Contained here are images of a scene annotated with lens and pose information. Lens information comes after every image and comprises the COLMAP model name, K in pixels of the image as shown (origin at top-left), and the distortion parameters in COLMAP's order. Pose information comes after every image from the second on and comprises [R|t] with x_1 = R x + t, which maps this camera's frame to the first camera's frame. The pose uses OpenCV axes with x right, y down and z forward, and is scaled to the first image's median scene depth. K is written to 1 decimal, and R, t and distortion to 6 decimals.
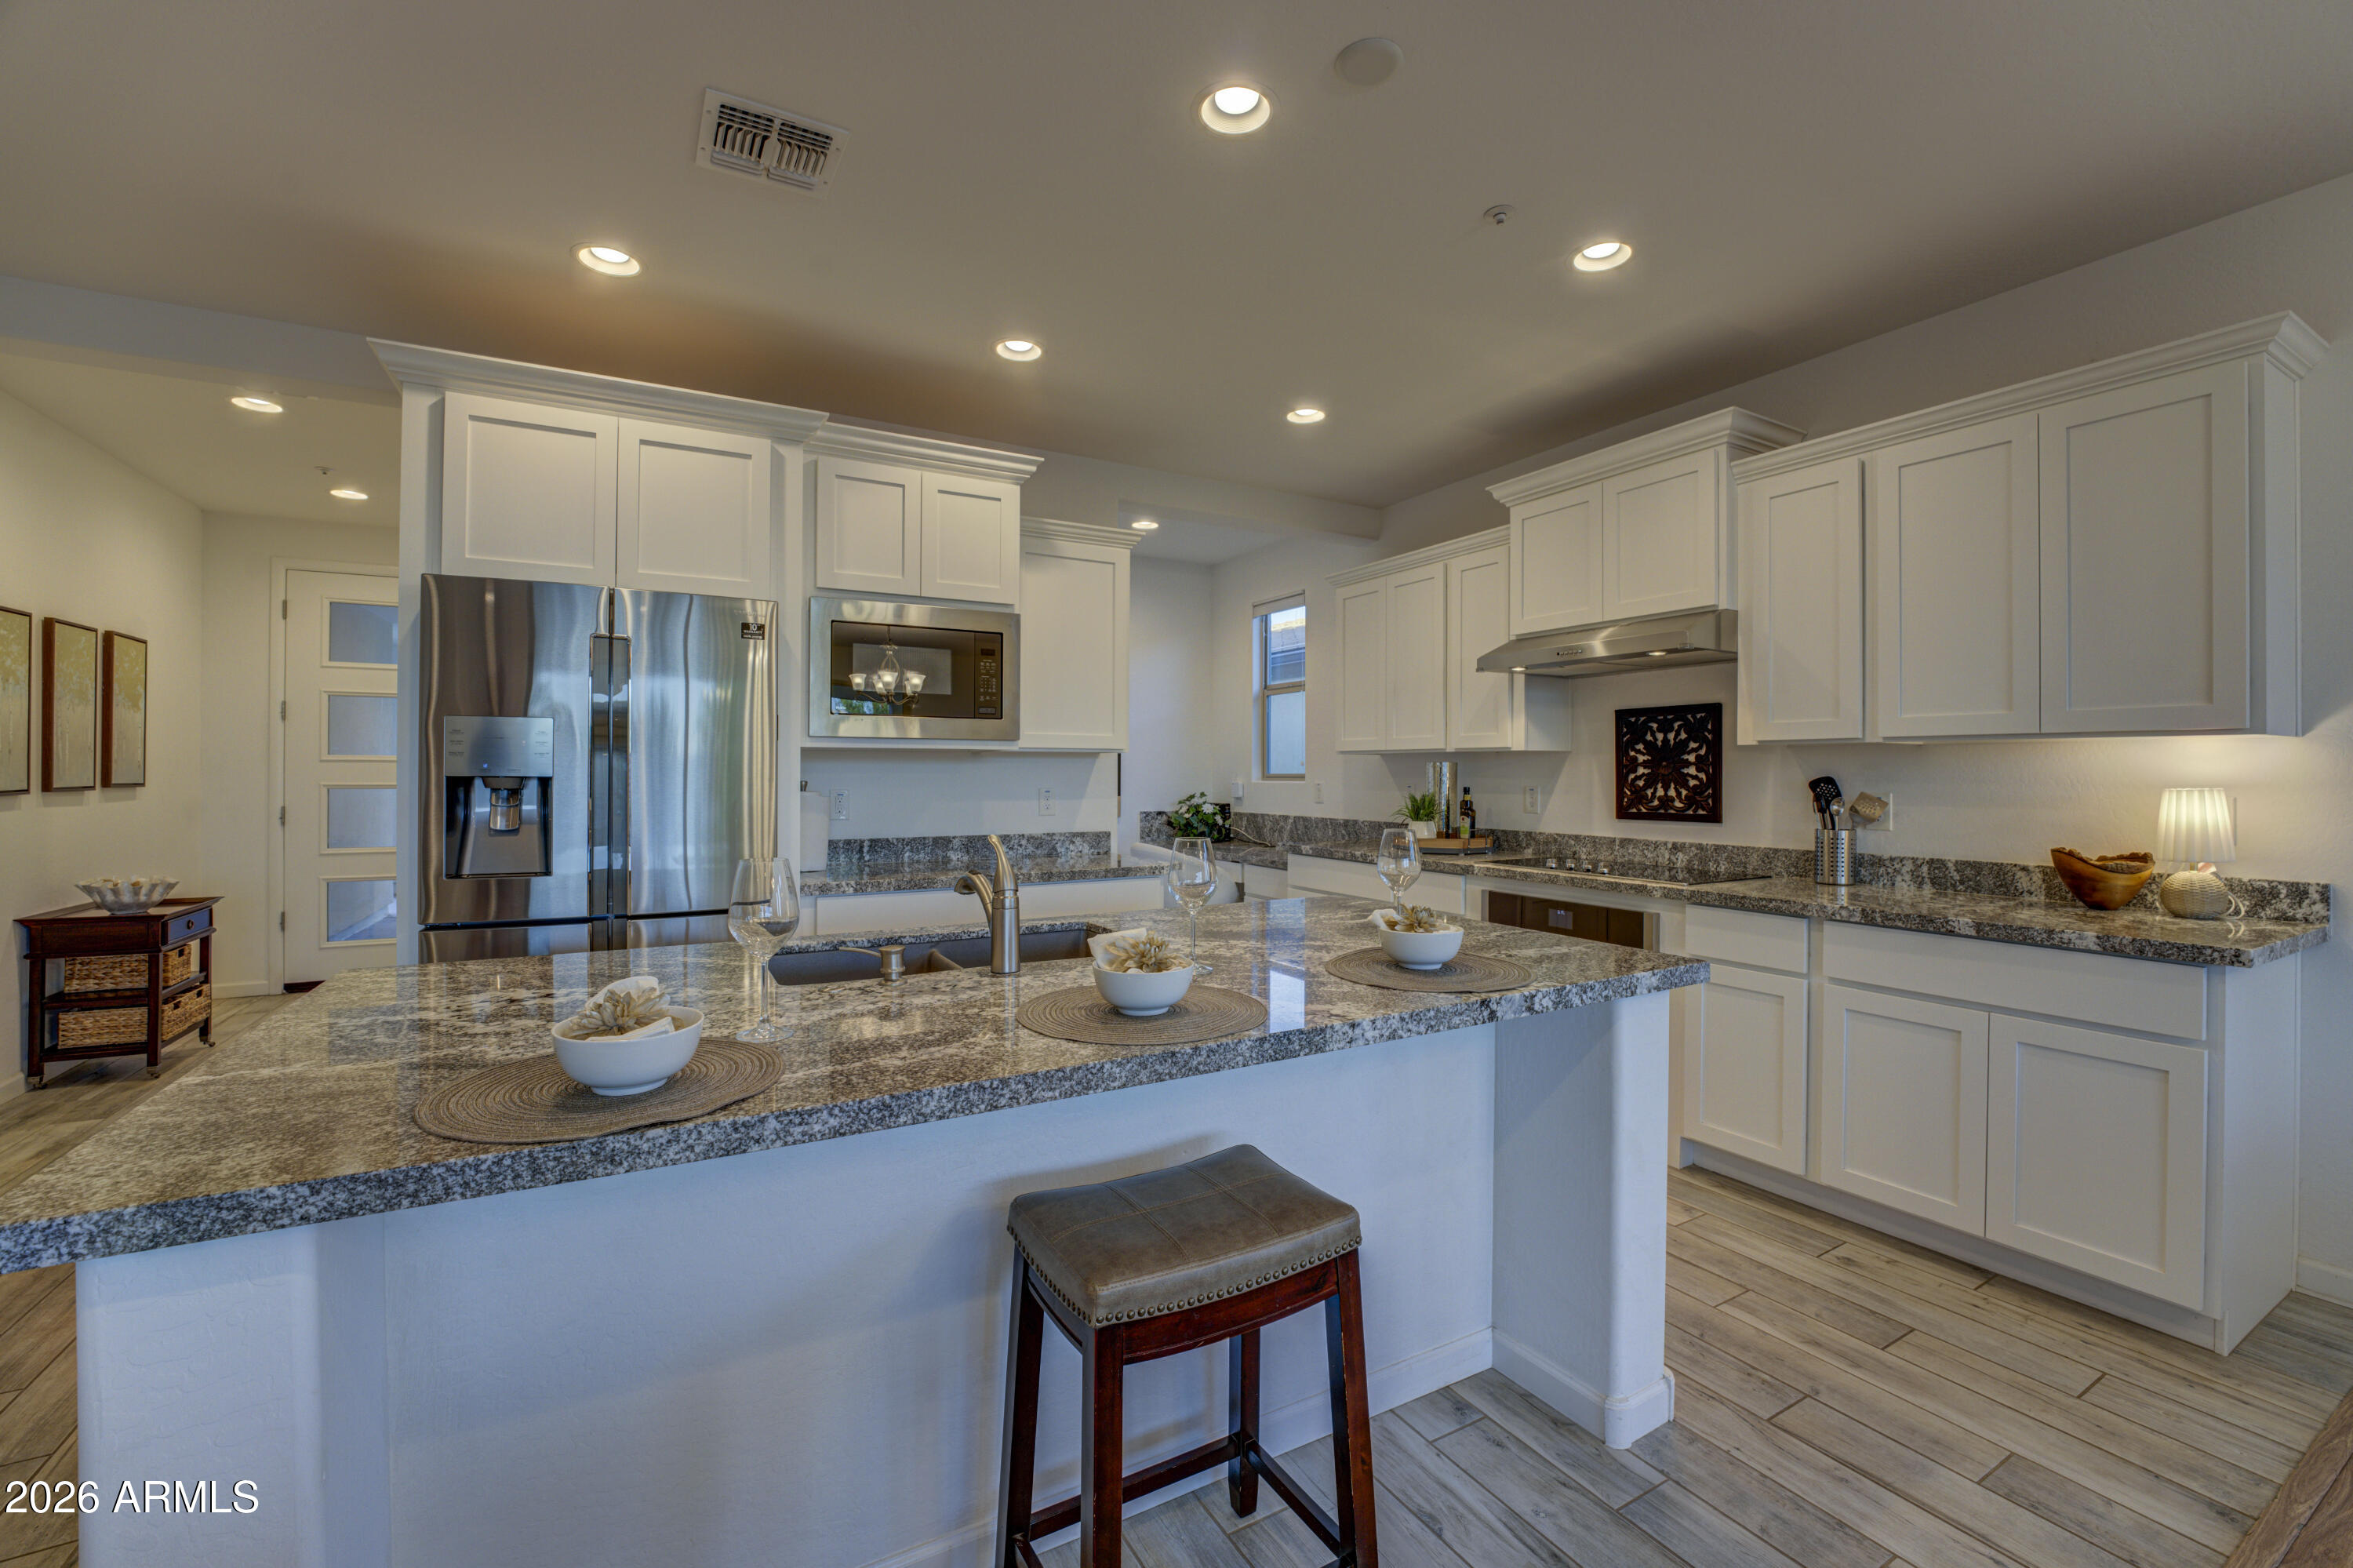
lens RADIAL K [[987.5, 0, 1223.4], [0, 987.5, 769.2], [0, 0, 1]] dist [-0.030879, 0.004666]
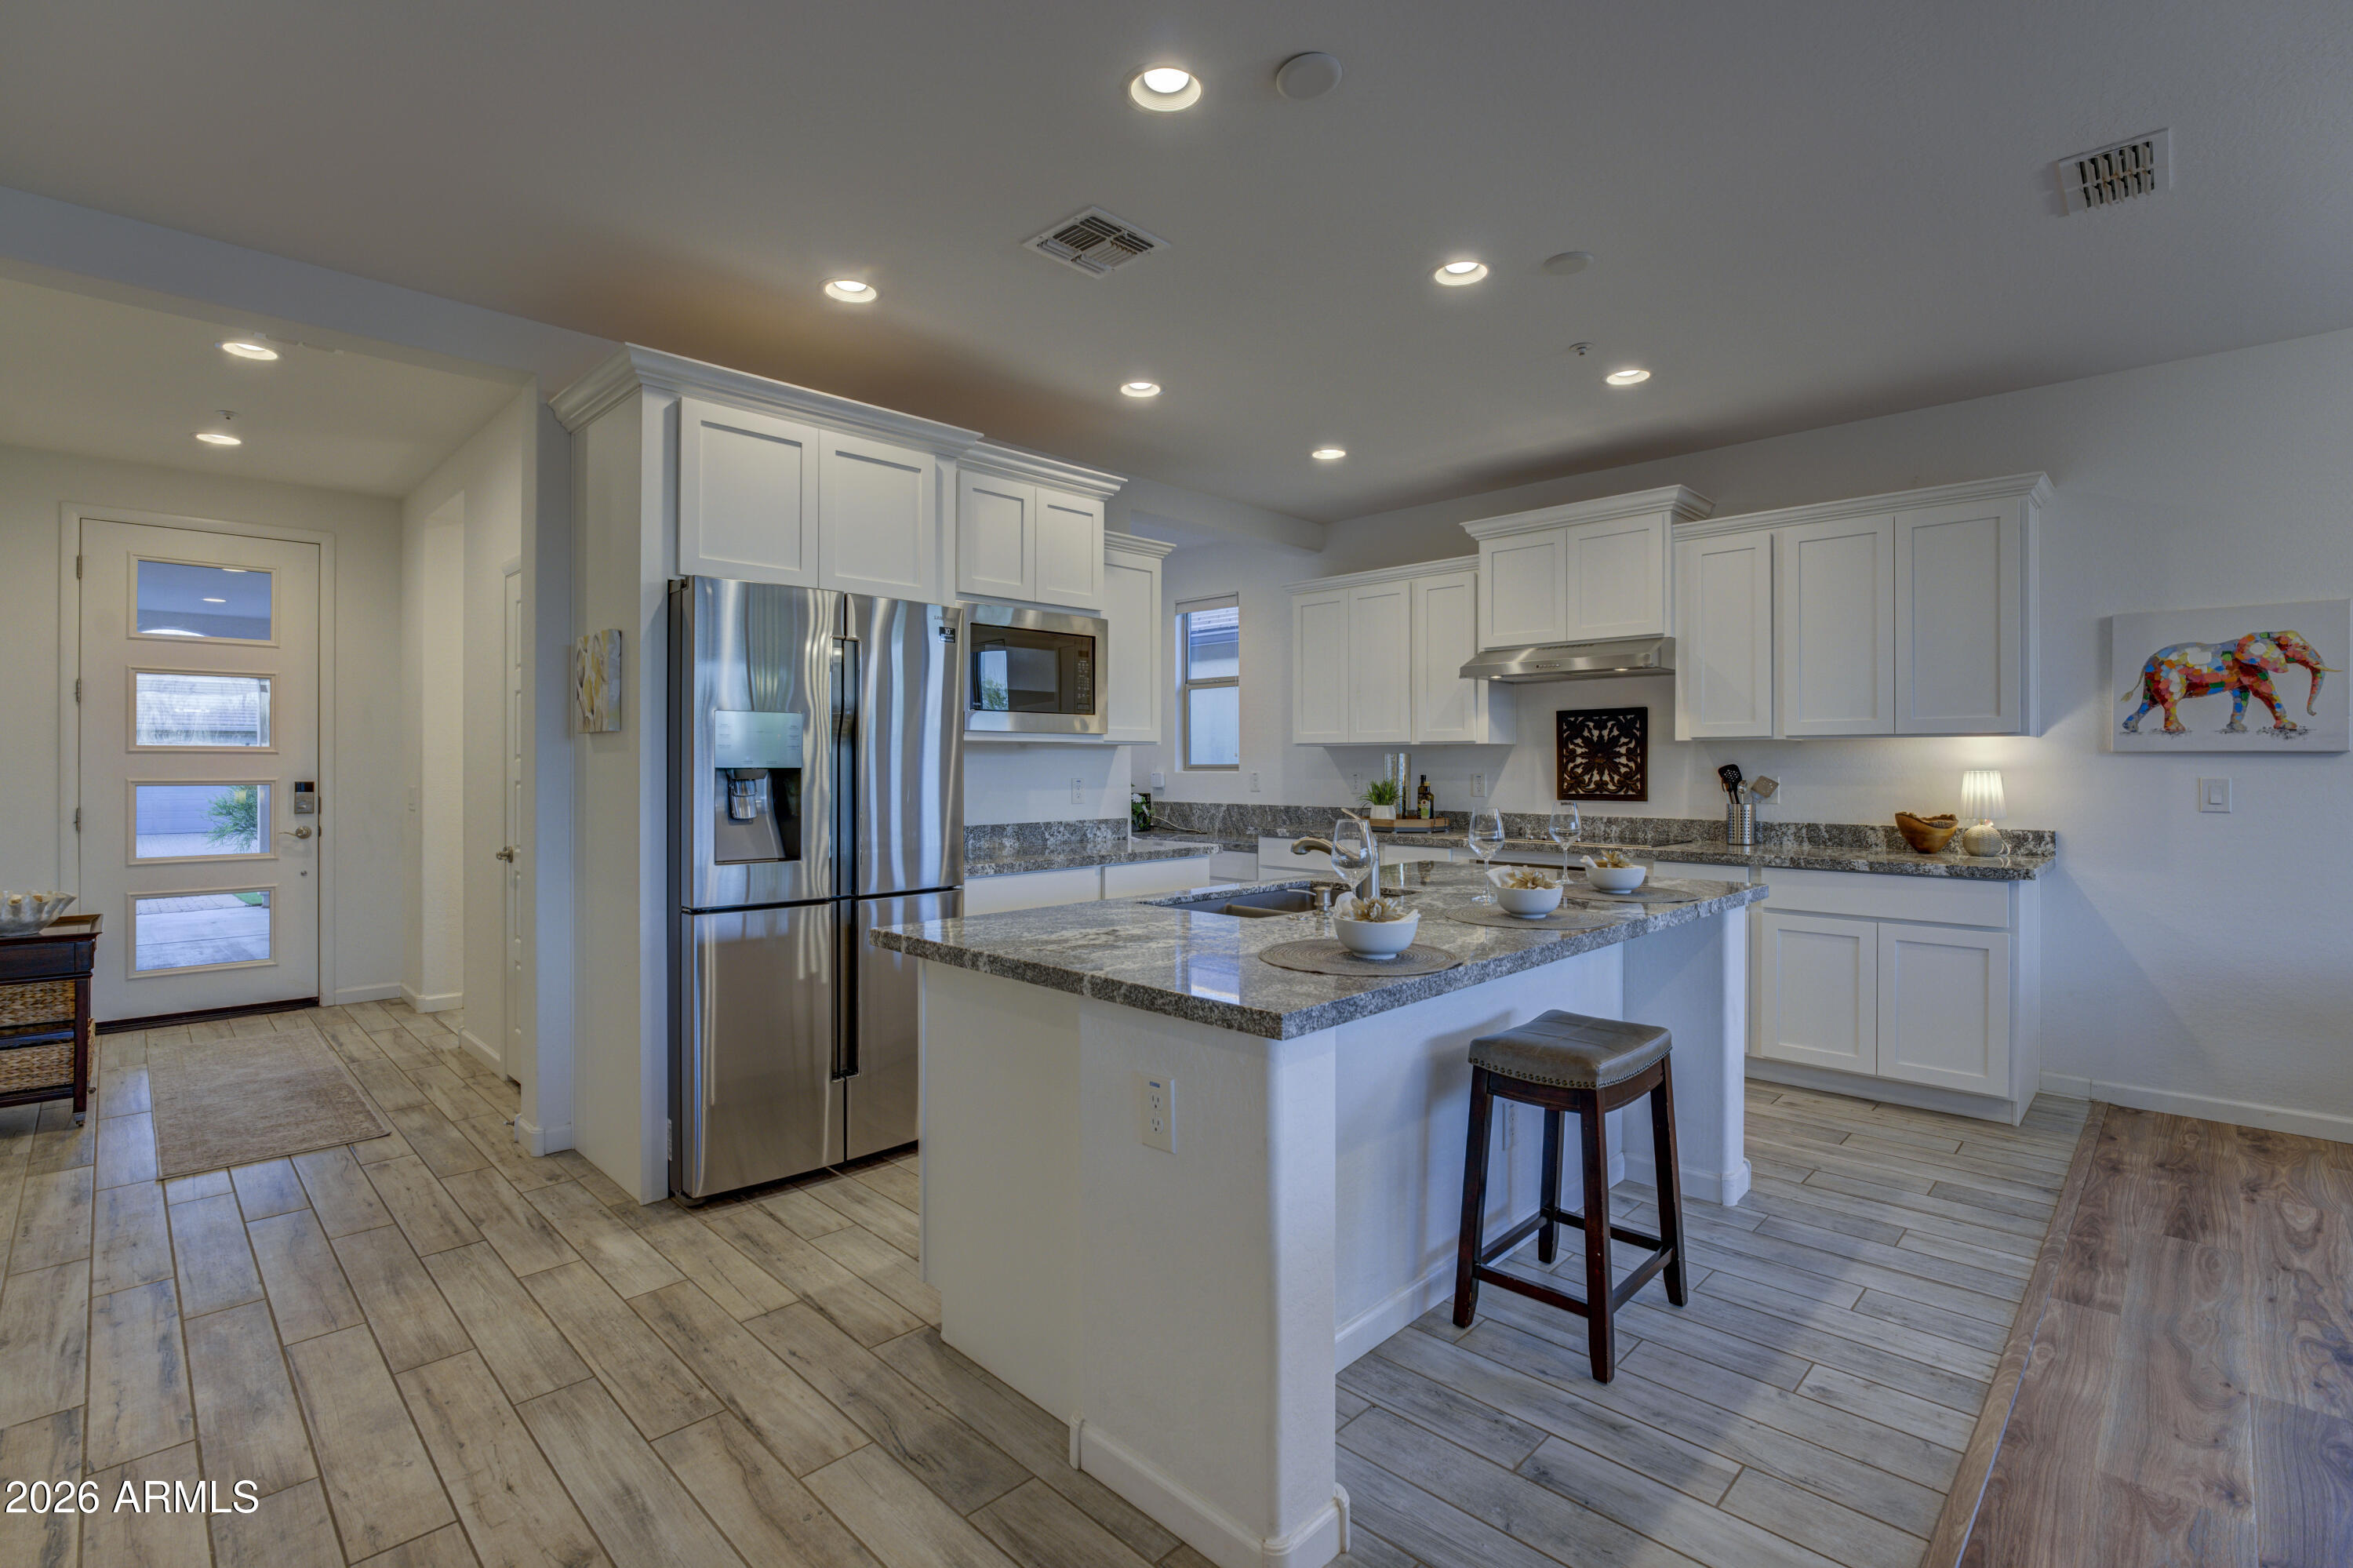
lens RADIAL K [[1063.5, 0, 1257.6], [0, 1063.5, 759.1], [0, 0, 1]] dist [-0.015677, -0.001900]
pose [[0.958510, -0.001886, 0.285052, -0.412942], [0.002223, 0.999997, -0.000859, 0.000124], [-0.285049, 0.001457, 0.958512, -0.200726]]
